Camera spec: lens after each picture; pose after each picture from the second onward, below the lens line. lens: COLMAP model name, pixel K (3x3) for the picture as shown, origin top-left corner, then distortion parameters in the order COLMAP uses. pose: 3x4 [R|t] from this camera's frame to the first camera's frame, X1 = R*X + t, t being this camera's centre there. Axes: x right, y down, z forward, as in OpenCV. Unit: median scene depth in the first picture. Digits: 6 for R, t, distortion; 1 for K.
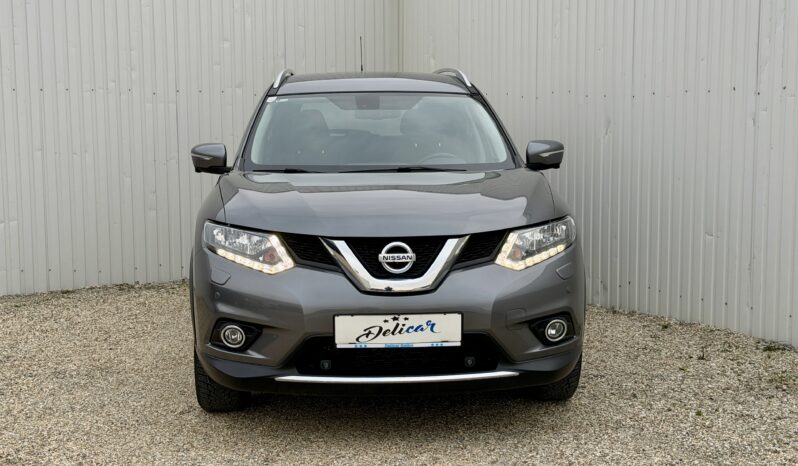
lens RADIAL K [[1107.3, 0, 397.9], [0, 1107.3, 232.2], [0, 0, 1]] dist [0.103768, 0.000000]
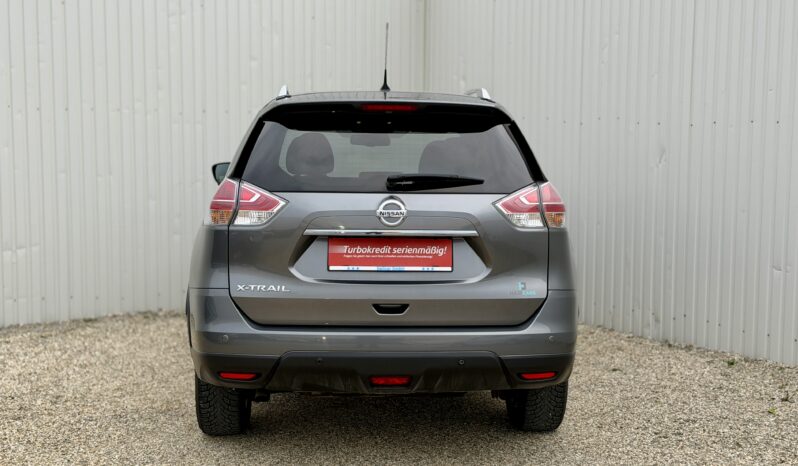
lens RADIAL K [[1107.3, 0, 400.4], [0, 1107.3, 234.4], [0, 0, 1]] dist [0.103768, 0.000000]
pose [[0.998841, 0.006167, 0.047733, -0.094832], [-0.005916, 0.999968, -0.005400, -0.020417], [-0.047765, 0.005111, 0.998846, 0.038314]]
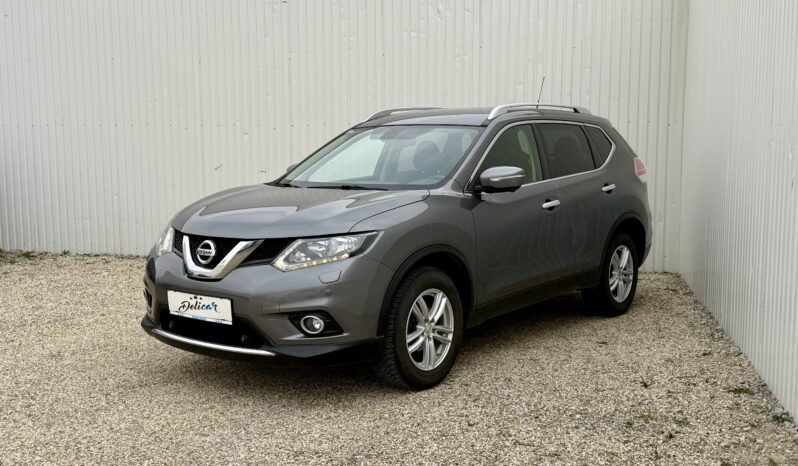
lens RADIAL K [[853.2, 0, 399.3], [0, 853.2, 234.6], [0, 0, 1]] dist [-0.017299, 0.000000]
pose [[0.765827, 0.069243, -0.639308, 0.491830], [-0.066360, 0.997388, 0.028535, -0.025049], [0.639614, 0.020572, 0.768421, 0.218305]]
